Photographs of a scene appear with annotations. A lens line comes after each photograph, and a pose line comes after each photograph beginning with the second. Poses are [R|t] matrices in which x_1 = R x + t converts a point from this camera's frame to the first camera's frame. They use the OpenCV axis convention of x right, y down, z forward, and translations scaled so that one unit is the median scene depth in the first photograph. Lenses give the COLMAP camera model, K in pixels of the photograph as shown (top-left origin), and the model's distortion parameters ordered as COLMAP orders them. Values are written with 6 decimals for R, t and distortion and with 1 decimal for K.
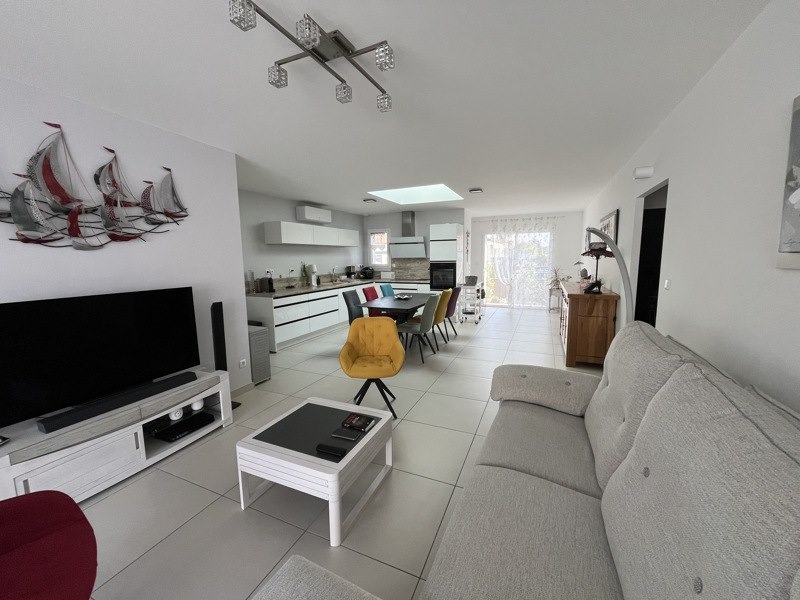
lens RADIAL K [[323.5, 0, 397.6], [0, 323.5, 296.6], [0, 0, 1]] dist [-0.000189, -0.000144]
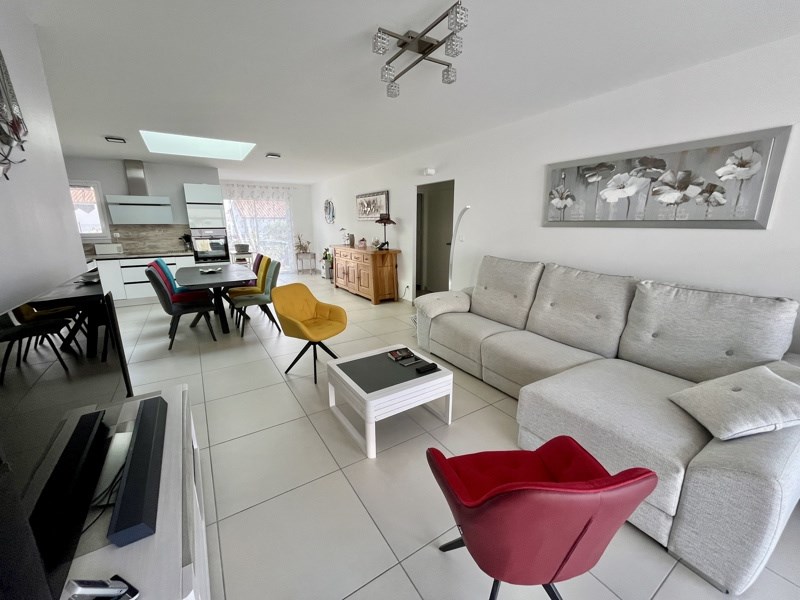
lens RADIAL K [[323.5, 0, 397.1], [0, 323.5, 300.0], [0, 0, 1]] dist [-0.000189, -0.000144]
pose [[0.555218, -0.179823, 0.812033, -0.386265], [0.096836, 0.983683, 0.151624, -0.002643], [-0.826049, -0.005550, 0.563572, 0.106586]]
